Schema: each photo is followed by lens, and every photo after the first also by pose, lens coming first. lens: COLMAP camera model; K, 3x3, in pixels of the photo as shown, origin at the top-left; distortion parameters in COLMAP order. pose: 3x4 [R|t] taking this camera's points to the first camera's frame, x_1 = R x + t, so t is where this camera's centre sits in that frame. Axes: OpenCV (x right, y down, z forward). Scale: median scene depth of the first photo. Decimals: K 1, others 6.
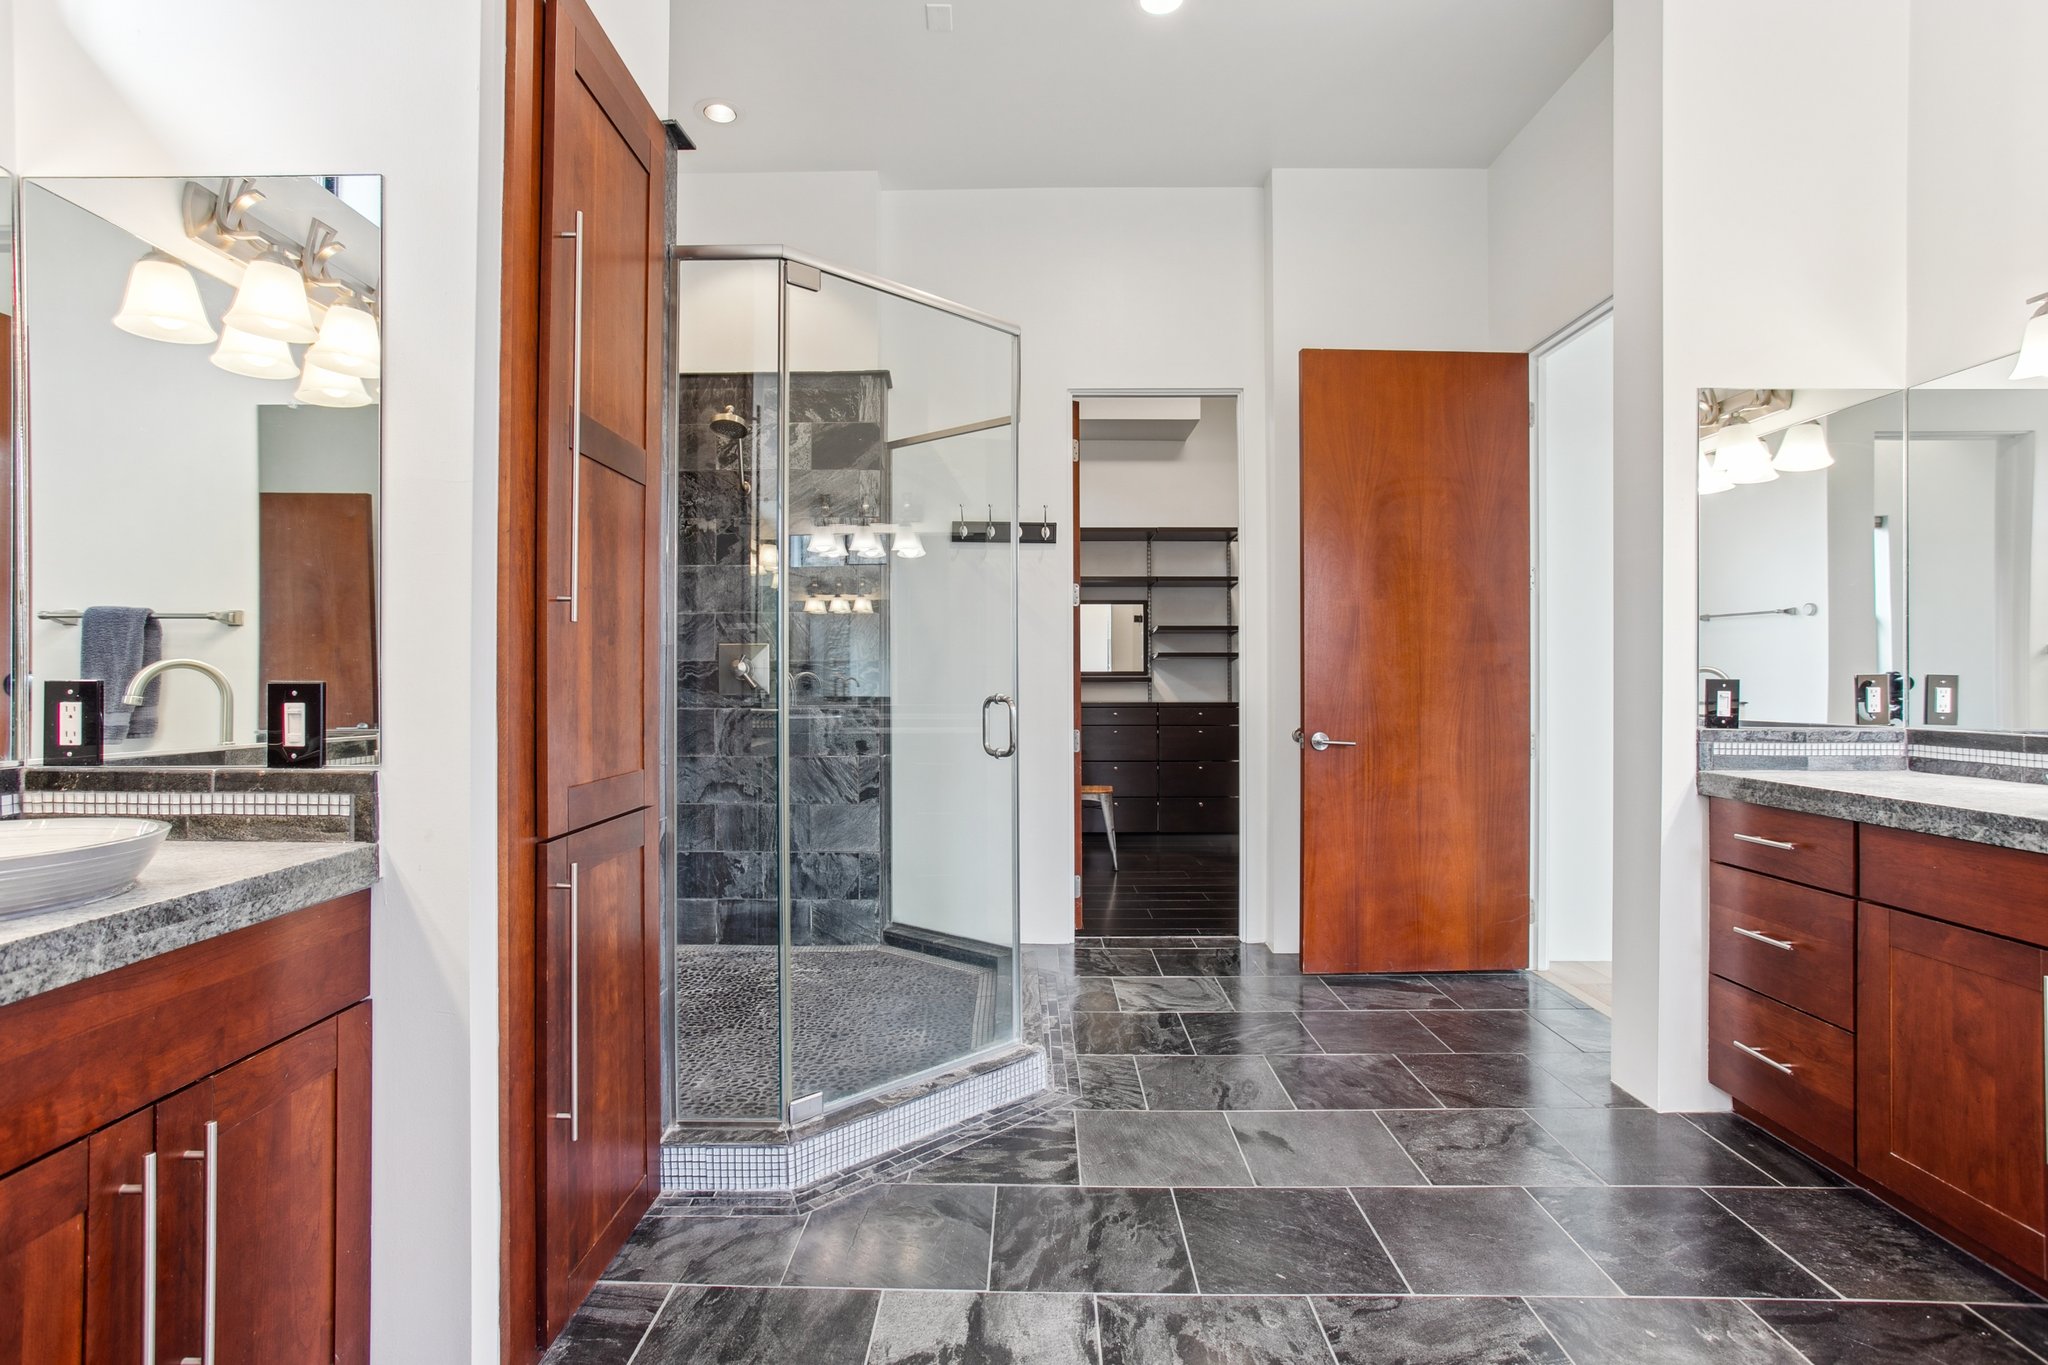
lens RADIAL K [[987.1, 0, 1014.3], [0, 987.1, 673.1], [0, 0, 1]] dist [-0.056972, 0.032760]
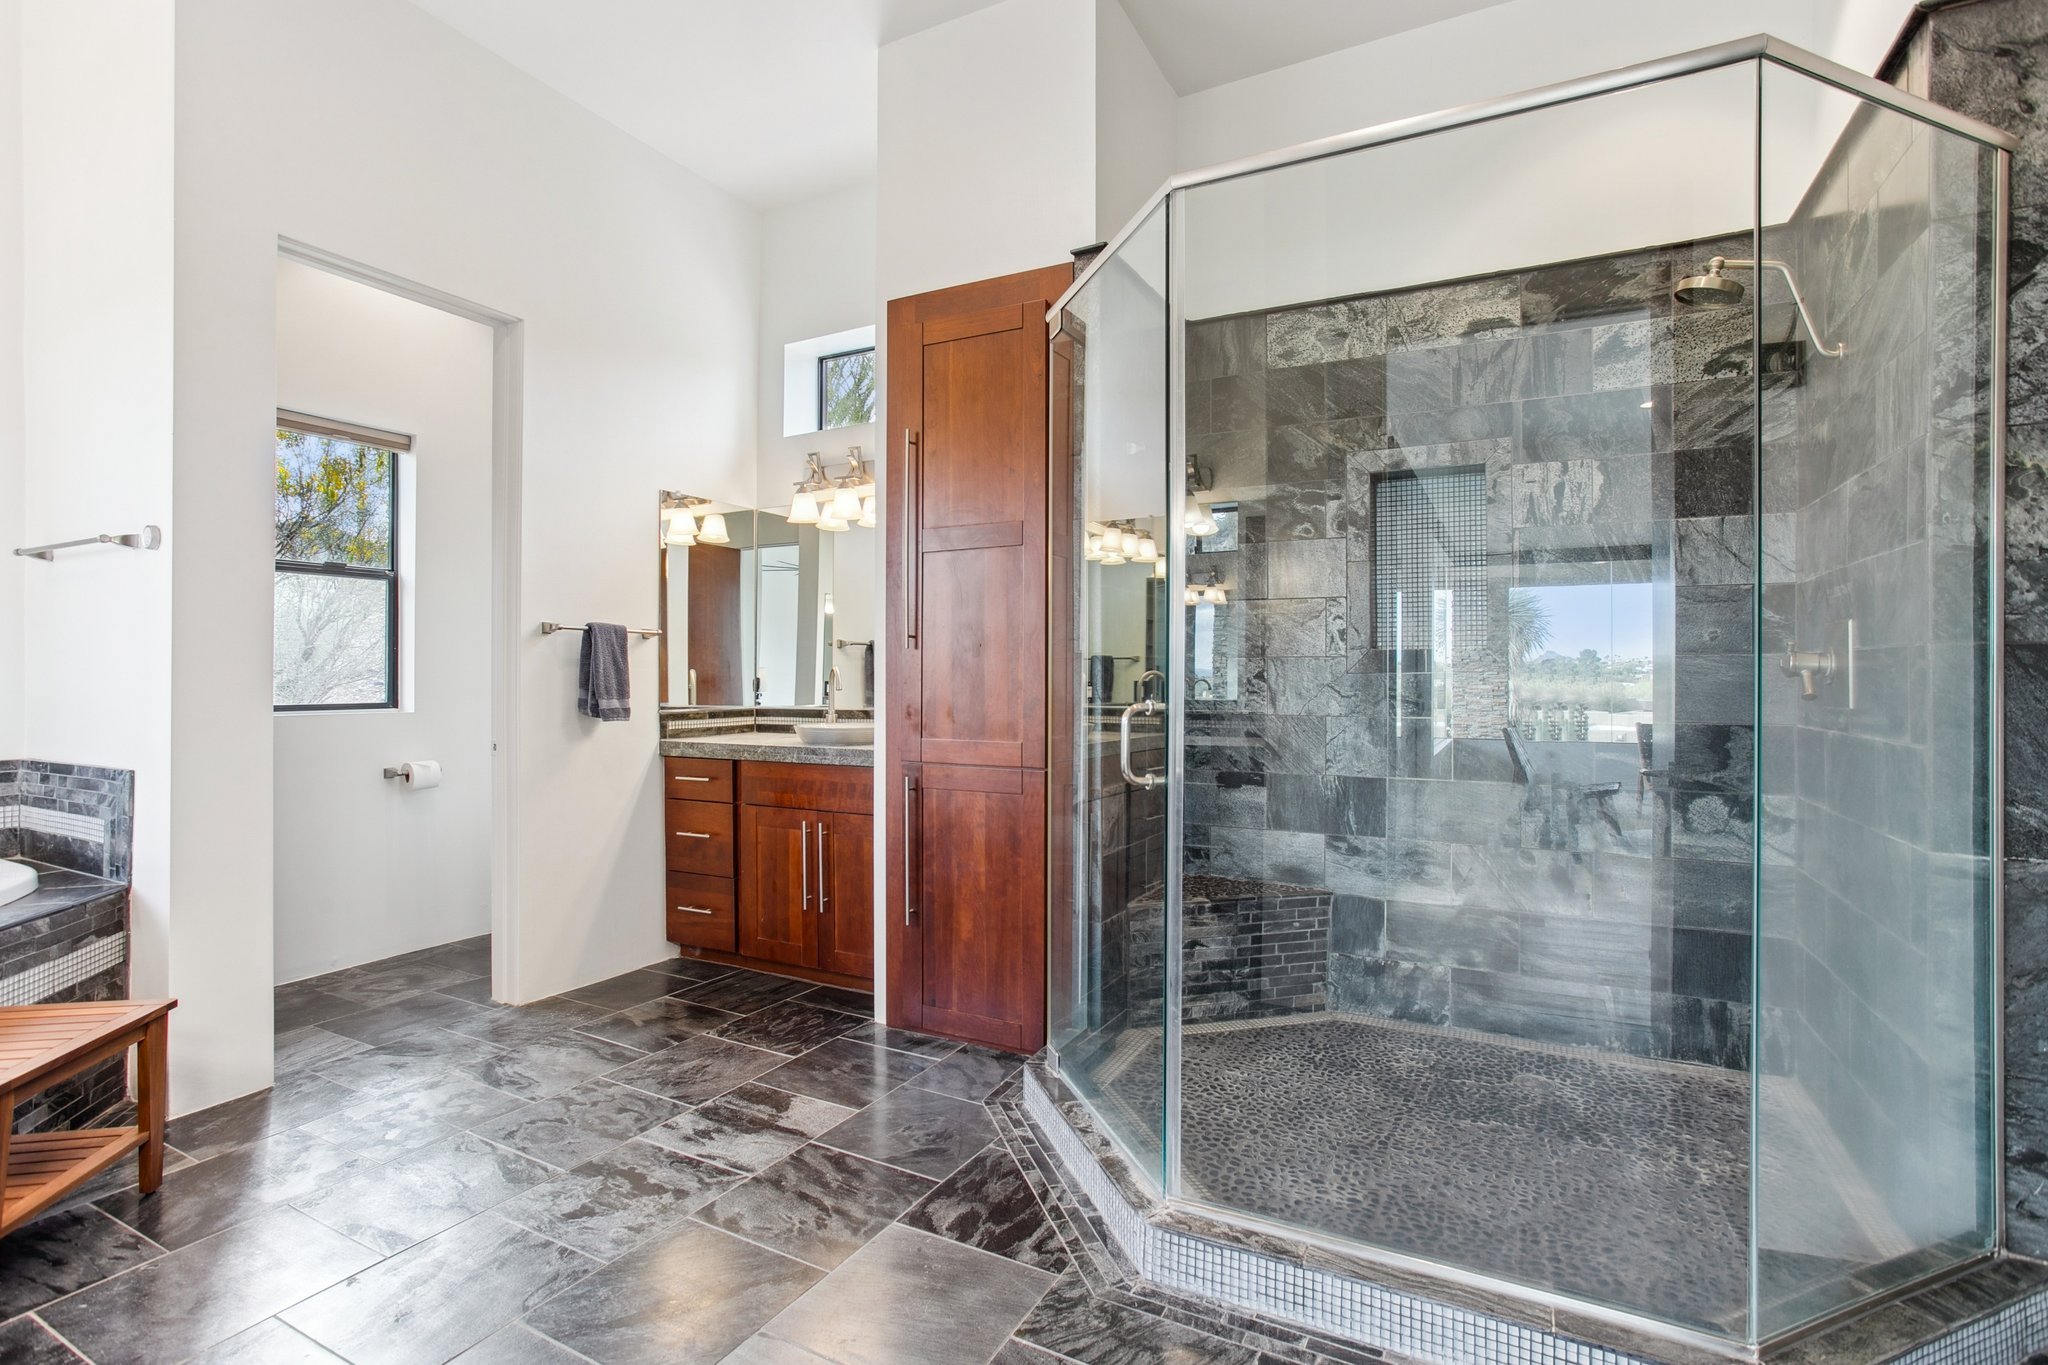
lens RADIAL K [[987.1, 0, 1014.3], [0, 987.1, 673.1], [0, 0, 1]] dist [-0.056972, 0.032760]
pose [[-0.466841, -0.001569, -0.884340, 0.856587], [0.004357, 0.999982, -0.004075, 0.003973], [0.884331, -0.005755, -0.466825, 1.571660]]
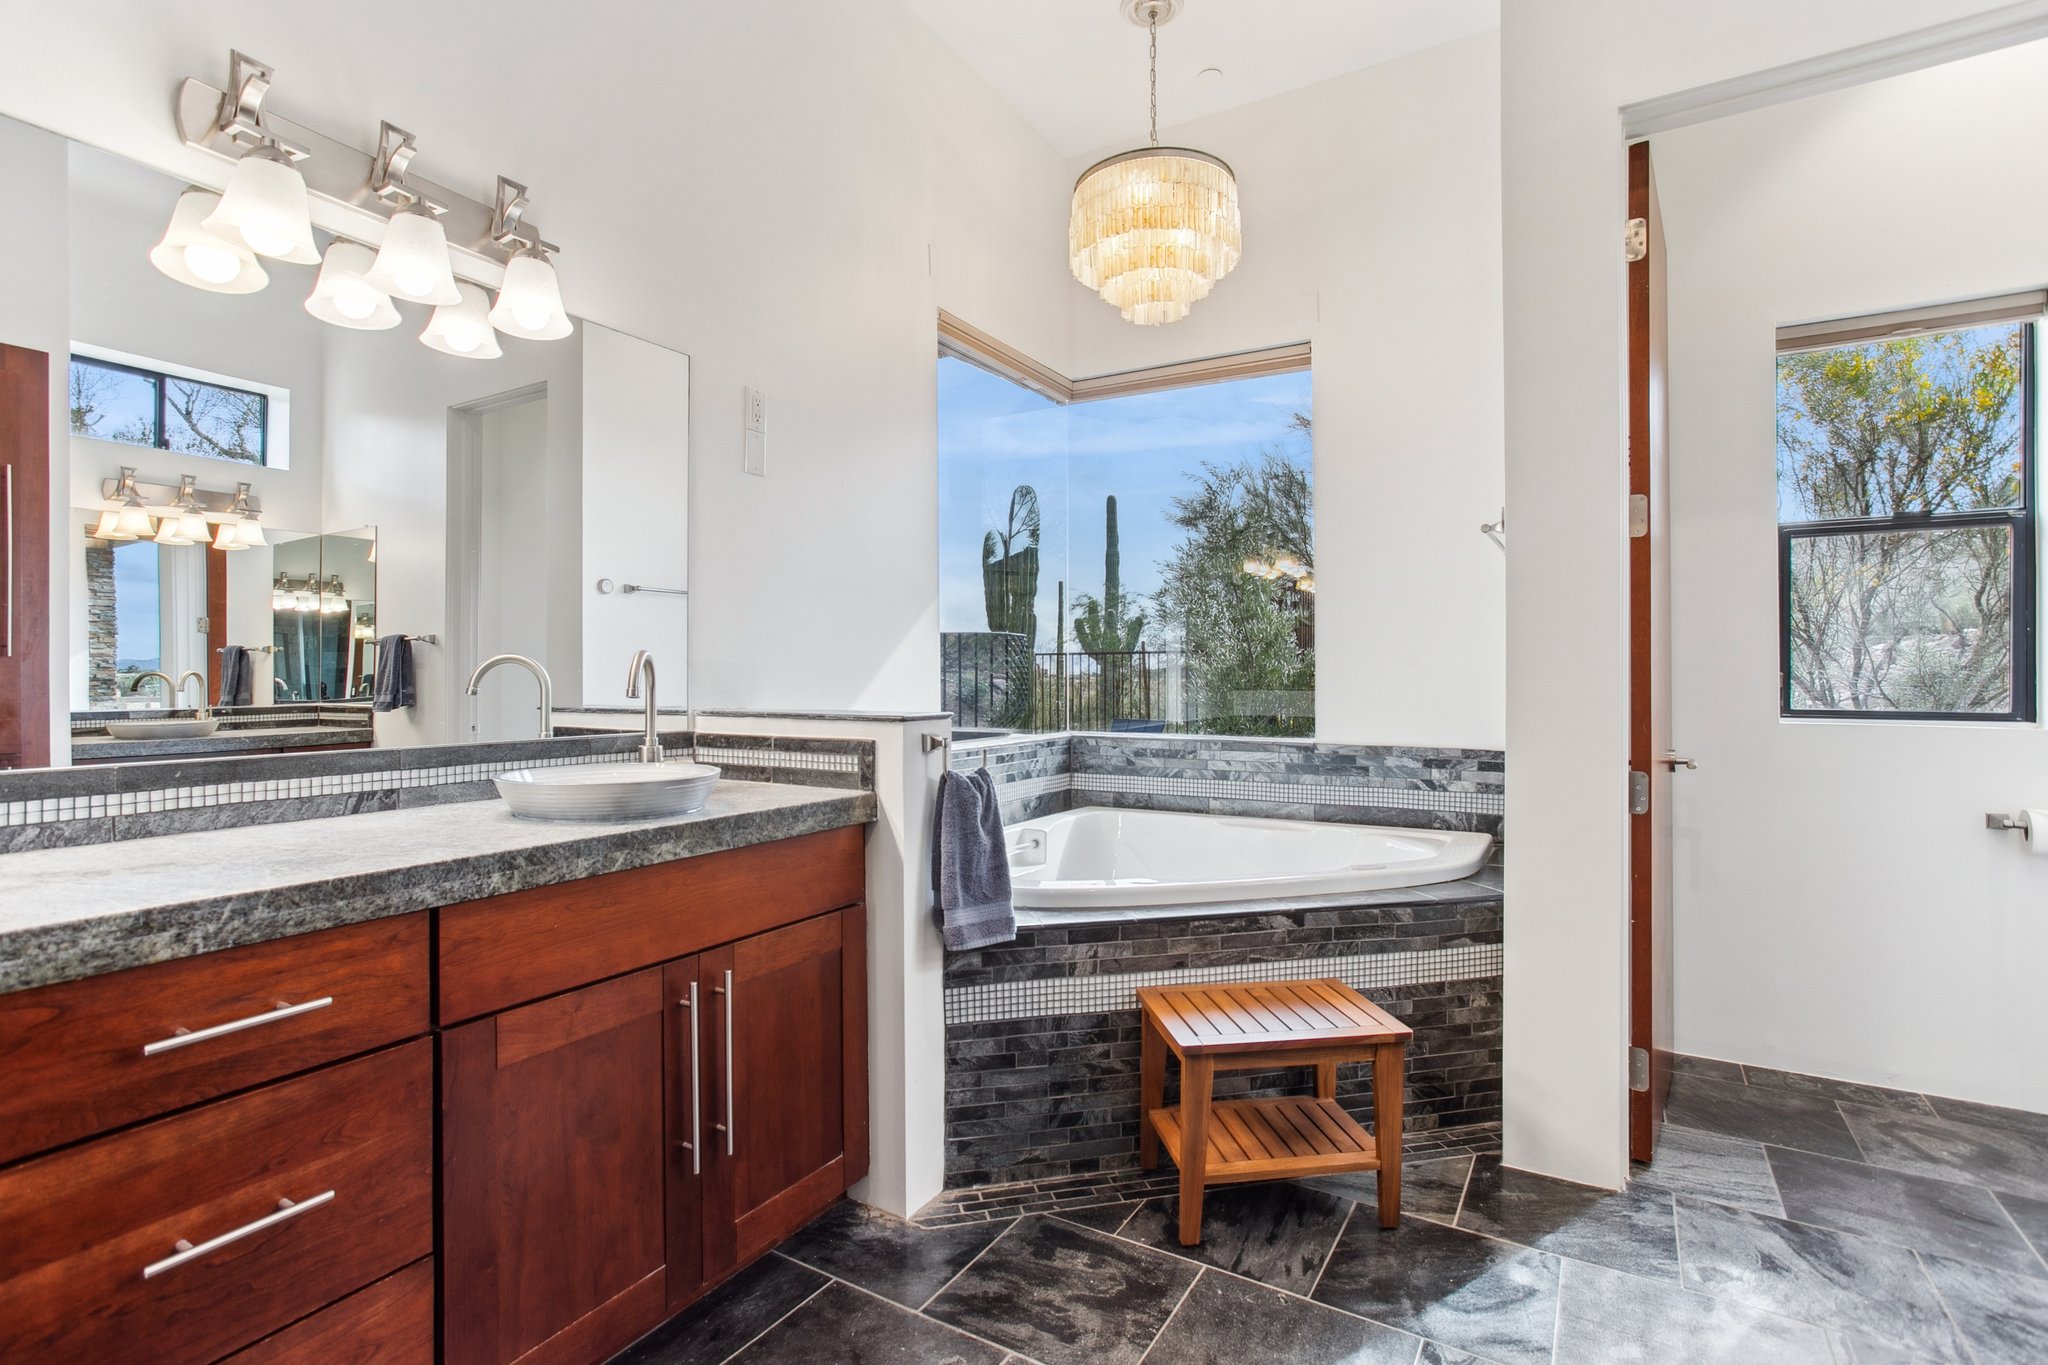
lens RADIAL K [[987.1, 0, 1014.3], [0, 987.1, 673.1], [0, 0, 1]] dist [-0.056972, 0.032760]
pose [[-0.863364, 0.001313, 0.504580, 0.229670], [-0.001258, 0.999988, -0.004755, 0.006172], [-0.504581, -0.004740, -0.863352, 1.297244]]
